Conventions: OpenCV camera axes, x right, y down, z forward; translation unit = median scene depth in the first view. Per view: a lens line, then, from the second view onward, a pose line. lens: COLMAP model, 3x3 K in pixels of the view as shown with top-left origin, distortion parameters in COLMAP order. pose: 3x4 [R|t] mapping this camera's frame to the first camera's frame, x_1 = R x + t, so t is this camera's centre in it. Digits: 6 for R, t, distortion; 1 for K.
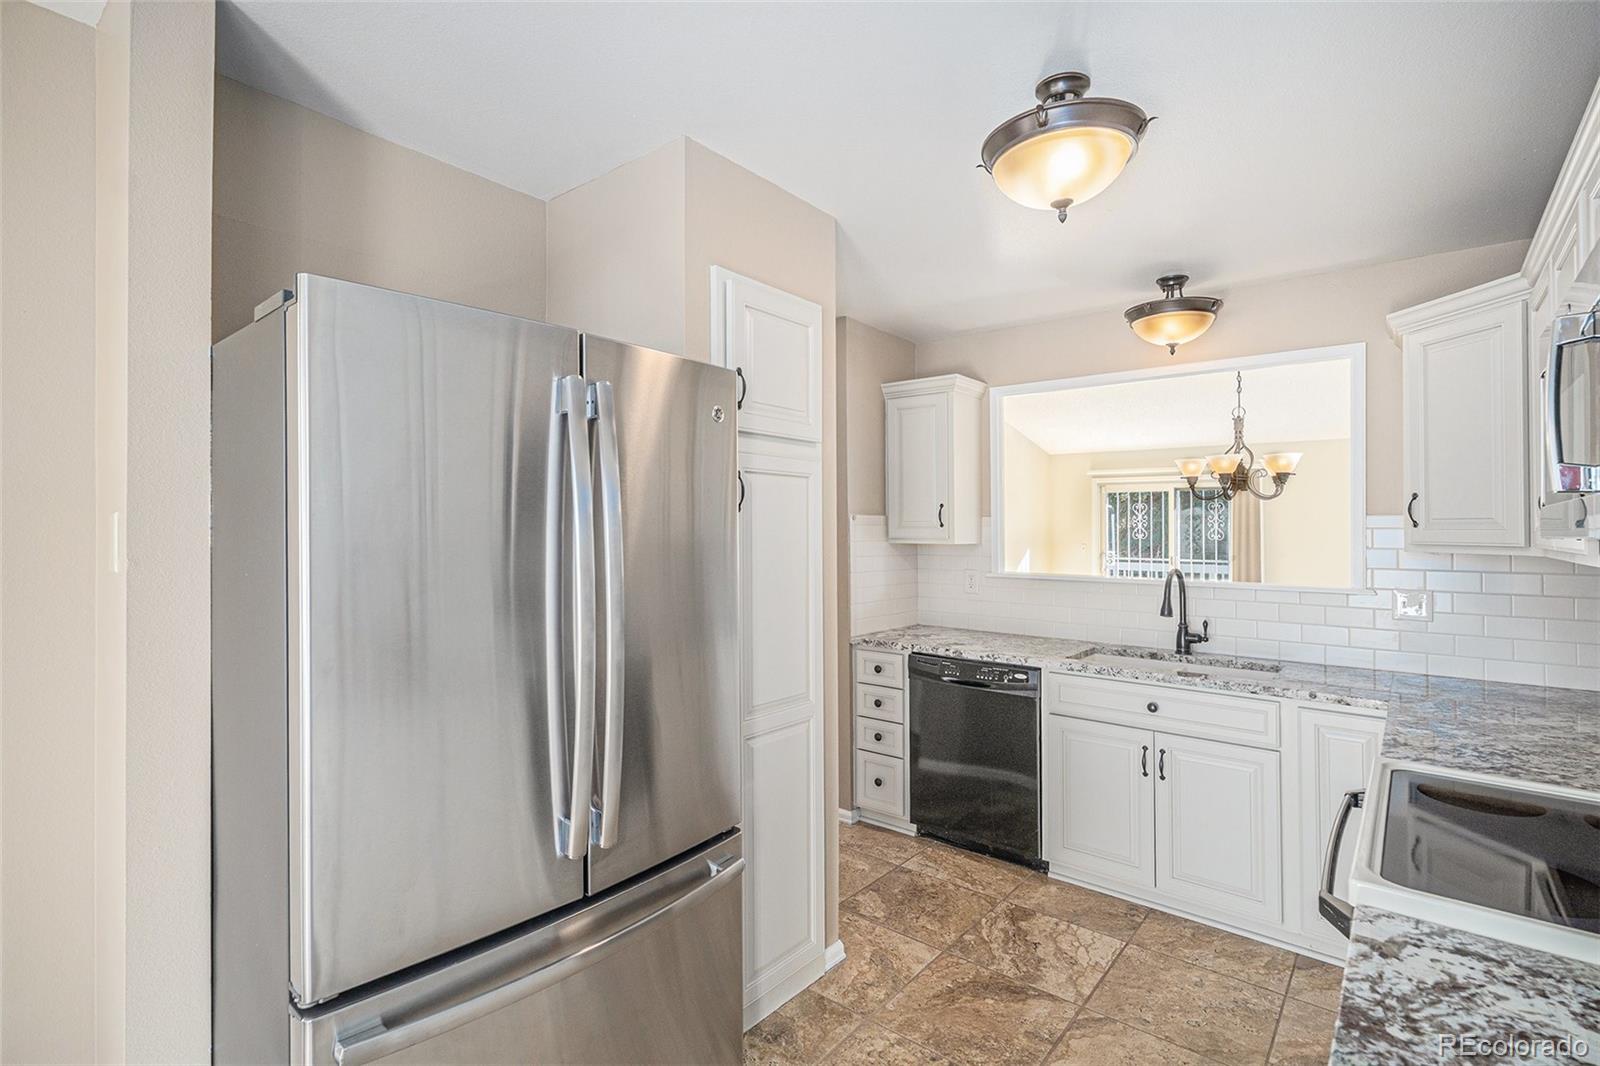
lens RADIAL K [[761.7, 0, 802.4], [0, 761.7, 528.0], [0, 0, 1]] dist [0.001589, 0.000848]
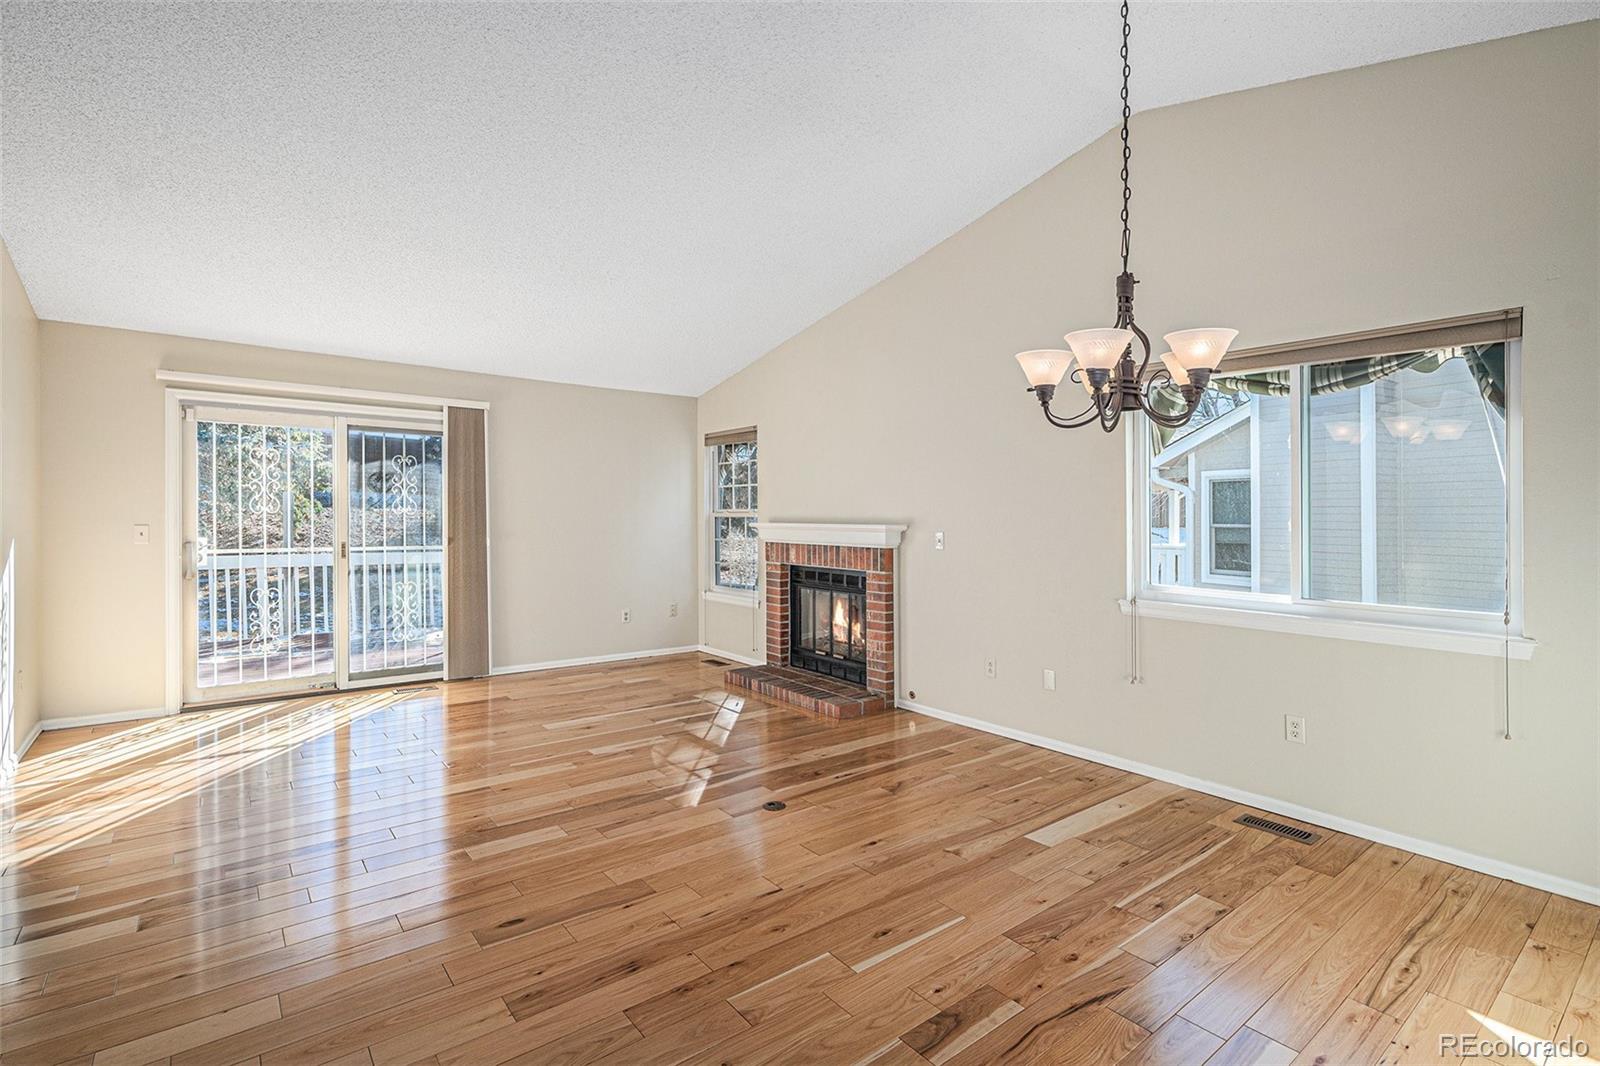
lens RADIAL K [[745.3, 0, 798.0], [0, 745.3, 535.4], [0, 0, 1]] dist [0.004219, -0.000271]
pose [[0.222678, -0.028250, 0.974483, 0.002395], [-0.001726, 0.999567, 0.029371, 0.013029], [-0.974890, -0.008222, 0.222533, 0.498920]]
